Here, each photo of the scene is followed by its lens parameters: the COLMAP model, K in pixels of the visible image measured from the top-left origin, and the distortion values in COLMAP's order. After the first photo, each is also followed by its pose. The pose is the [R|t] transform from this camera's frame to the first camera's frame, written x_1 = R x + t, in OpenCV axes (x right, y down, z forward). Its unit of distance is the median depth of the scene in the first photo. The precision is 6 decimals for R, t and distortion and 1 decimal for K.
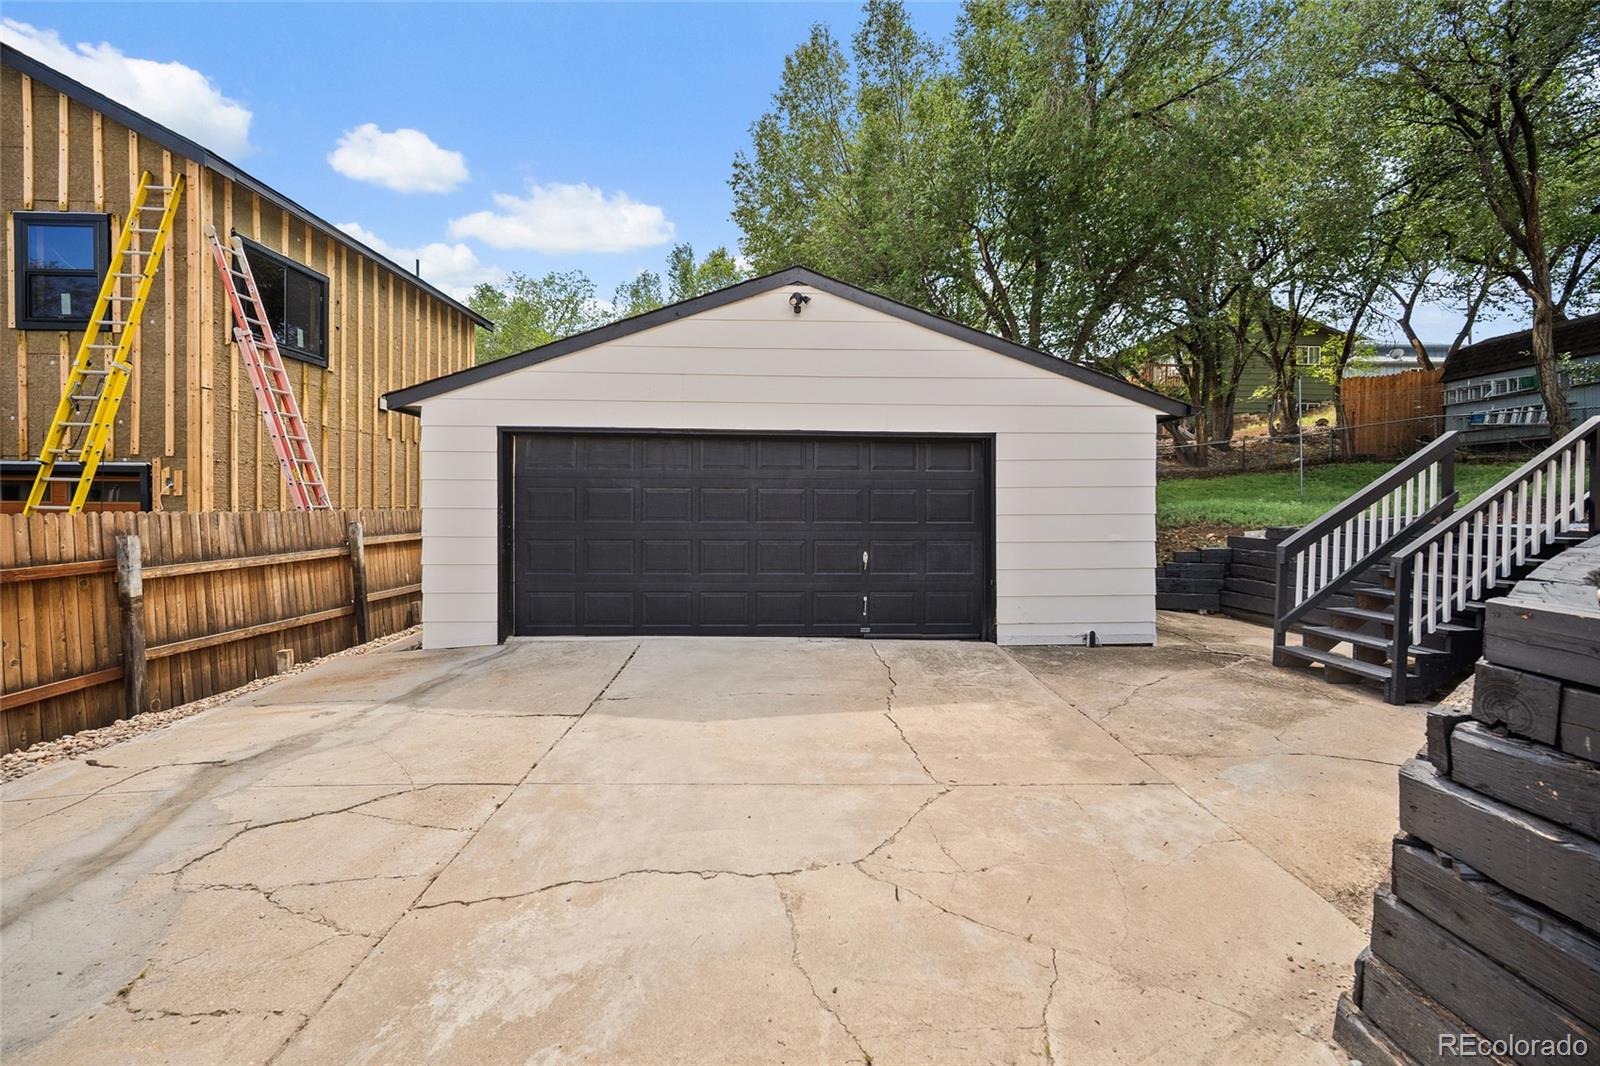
lens RADIAL K [[634.6, 0, 800.8], [0, 634.6, 521.0], [0, 0, 1]] dist [-0.002609, 0.000529]
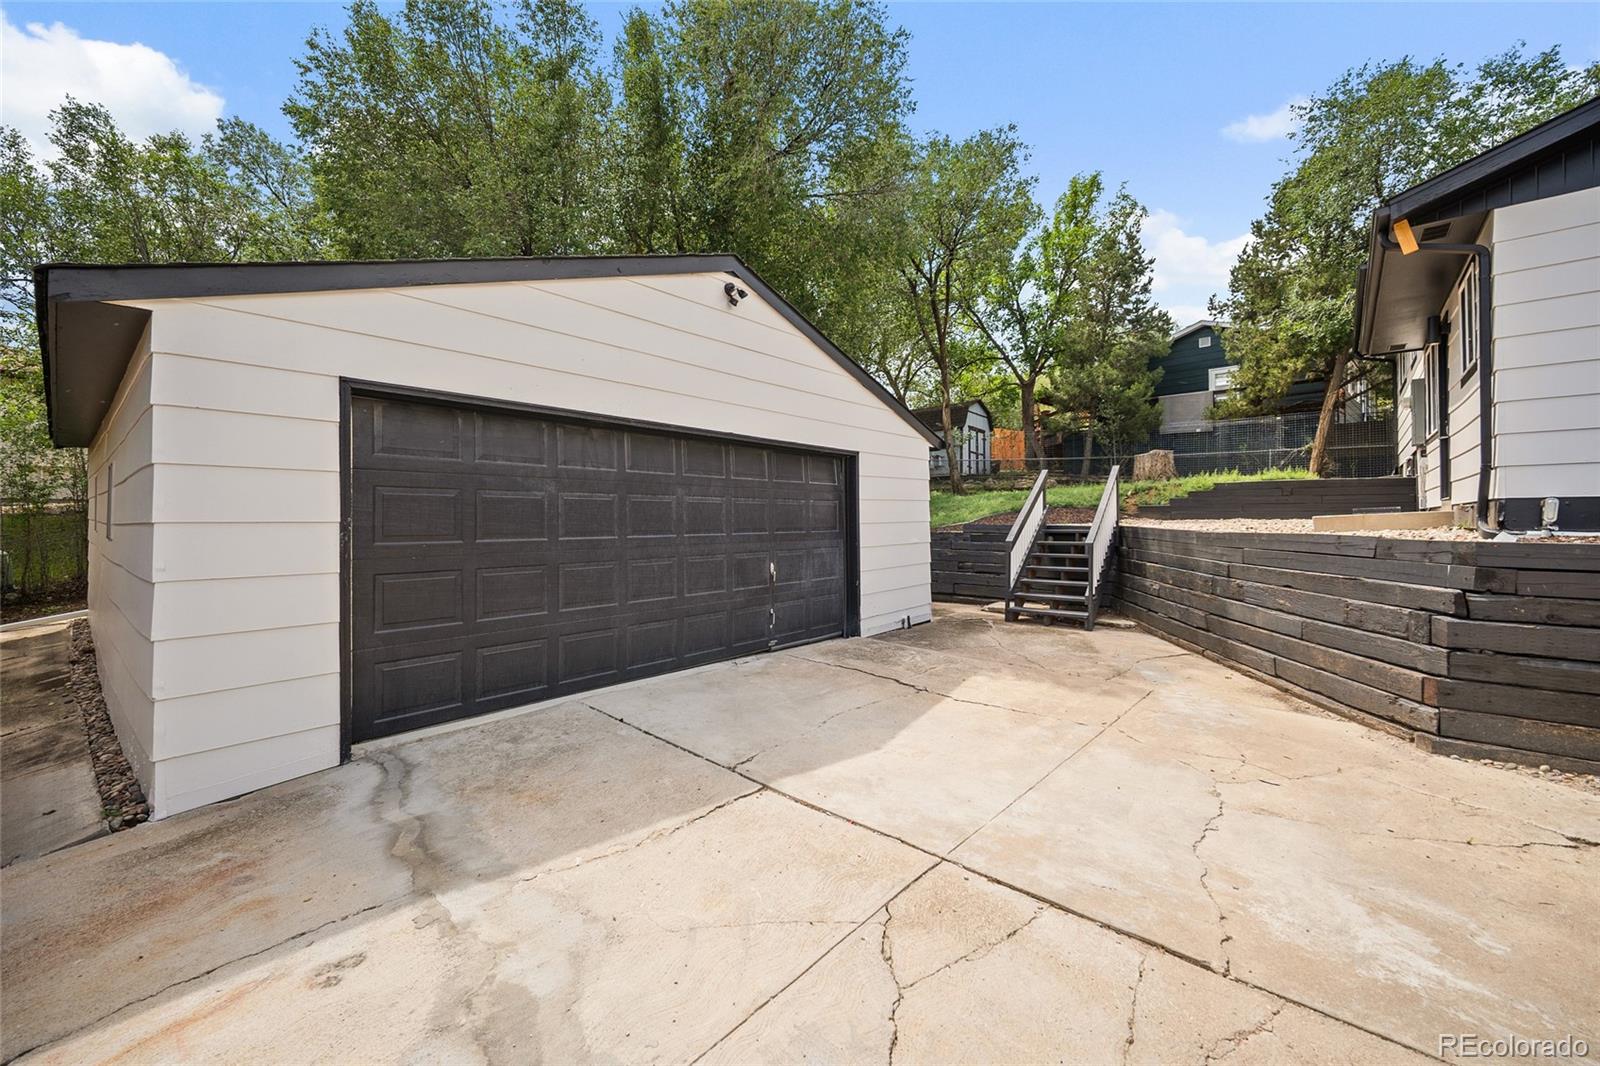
lens RADIAL K [[634.6, 0, 799.9], [0, 634.6, 524.4], [0, 0, 1]] dist [-0.002609, 0.000529]
pose [[0.675035, -0.013030, 0.737671, -0.794794], [0.031149, 0.999456, -0.010850, 0.001790], [-0.737128, 0.030302, 0.675073, 0.407844]]
